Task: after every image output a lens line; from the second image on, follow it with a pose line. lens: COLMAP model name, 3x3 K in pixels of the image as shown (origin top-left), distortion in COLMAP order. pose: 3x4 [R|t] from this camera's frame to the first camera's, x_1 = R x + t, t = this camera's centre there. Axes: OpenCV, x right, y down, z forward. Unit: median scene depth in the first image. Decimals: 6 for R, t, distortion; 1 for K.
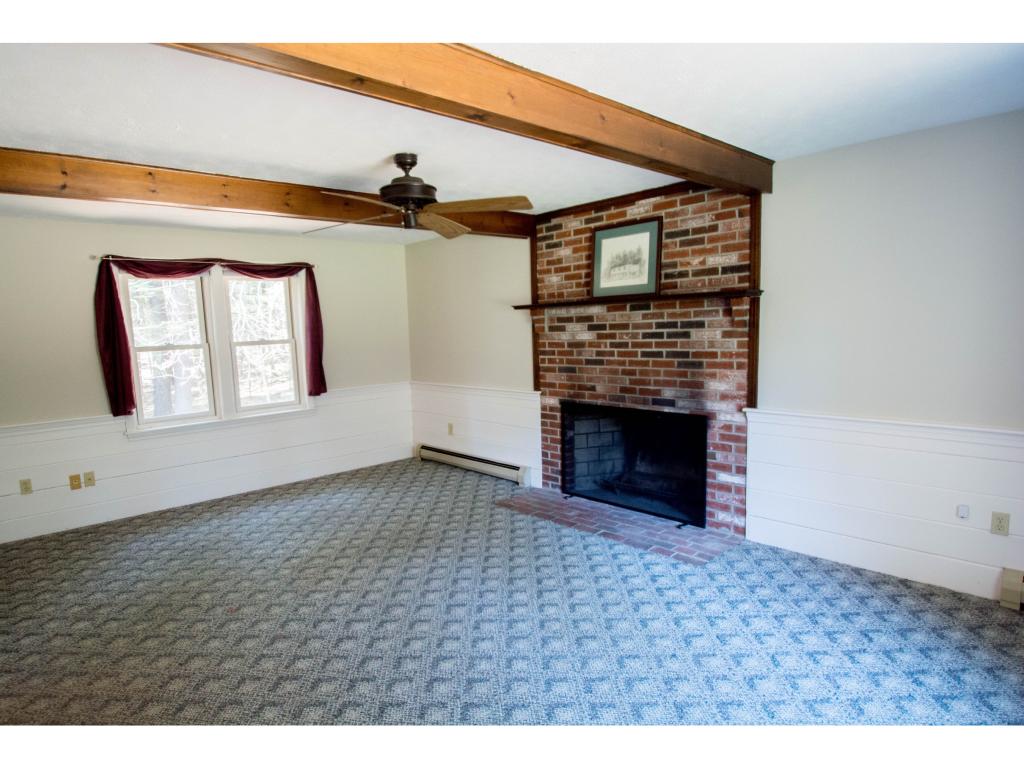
lens RADIAL K [[579.7, 0, 490.3], [0, 579.7, 391.5], [0, 0, 1]] dist [-0.021562, -0.000244]
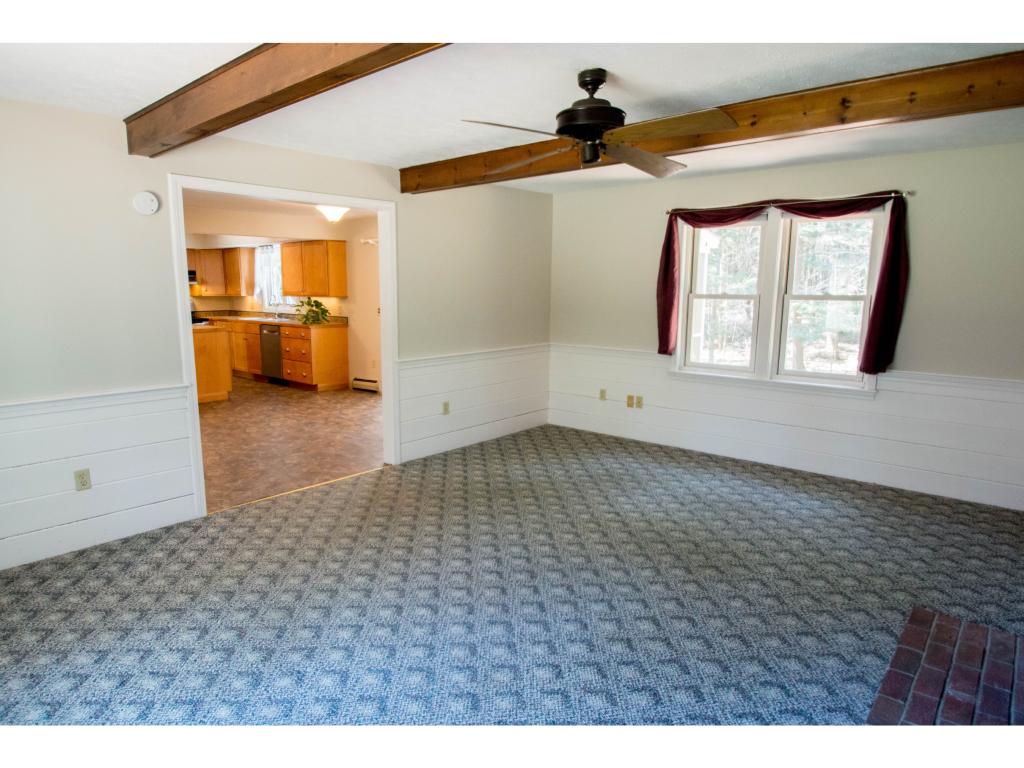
lens RADIAL K [[618.6, 0, 486.3], [0, 618.6, 393.5], [0, 0, 1]] dist [-0.023922, 0.000409]
pose [[0.102033, 0.205560, -0.973311, 0.575360], [-0.120383, 0.973778, 0.193038, -0.083297], [0.987470, 0.097474, 0.124104, 0.576877]]
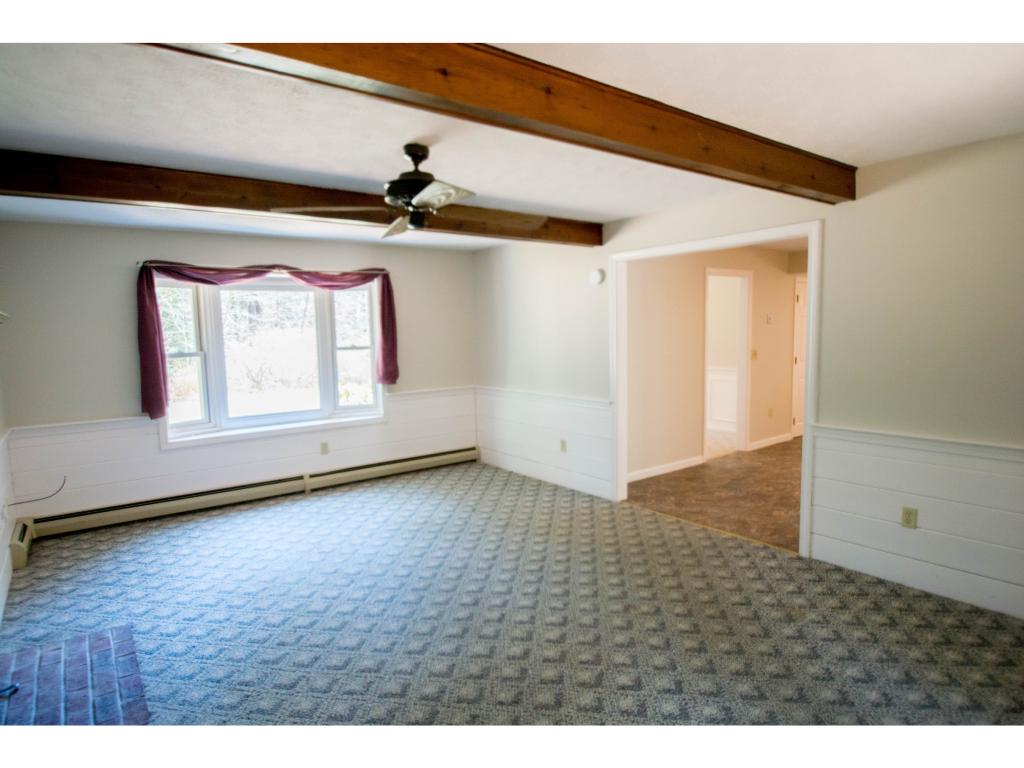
lens RADIAL K [[579.7, 0, 490.3], [0, 579.7, 391.5], [0, 0, 1]] dist [-0.021562, -0.000244]
pose [[-0.992247, 0.050704, 0.113466, -0.253406], [0.074108, 0.974308, 0.212679, -0.160596], [-0.099767, 0.219439, -0.970512, 1.433236]]
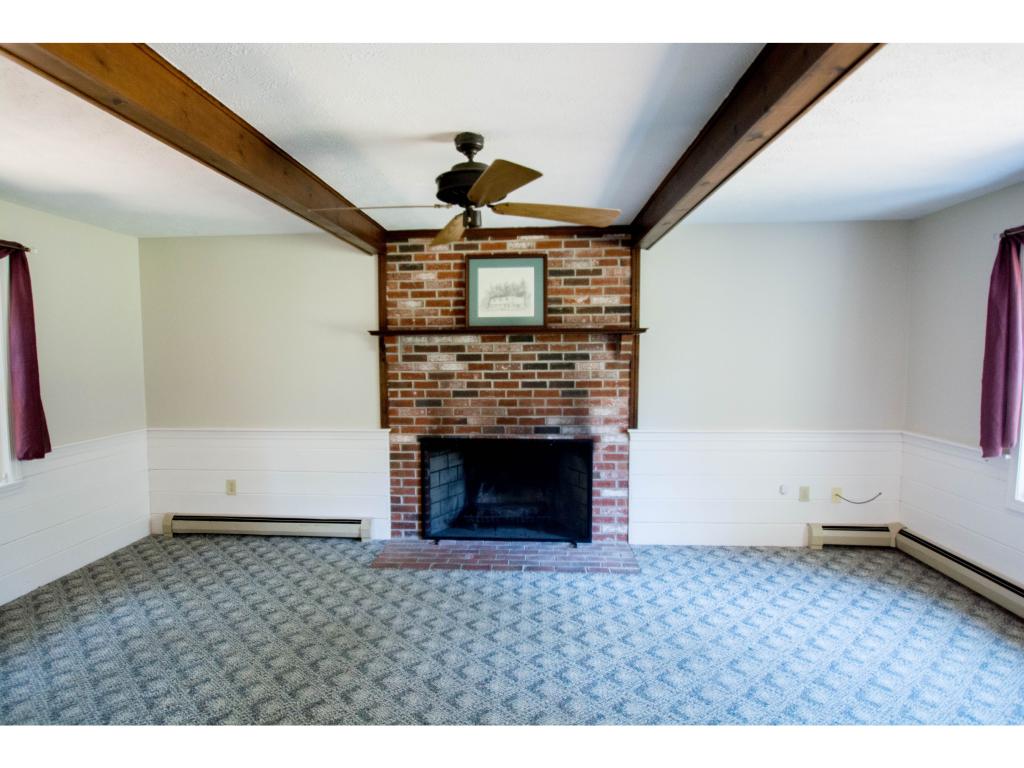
lens RADIAL K [[579.7, 0, 490.3], [0, 579.7, 391.5], [0, 0, 1]] dist [-0.021562, -0.000244]
pose [[0.726062, -0.016857, 0.687423, -0.501106], [0.058388, 0.997600, -0.037207, -0.018349], [-0.685146, 0.067152, 0.725304, 0.309426]]
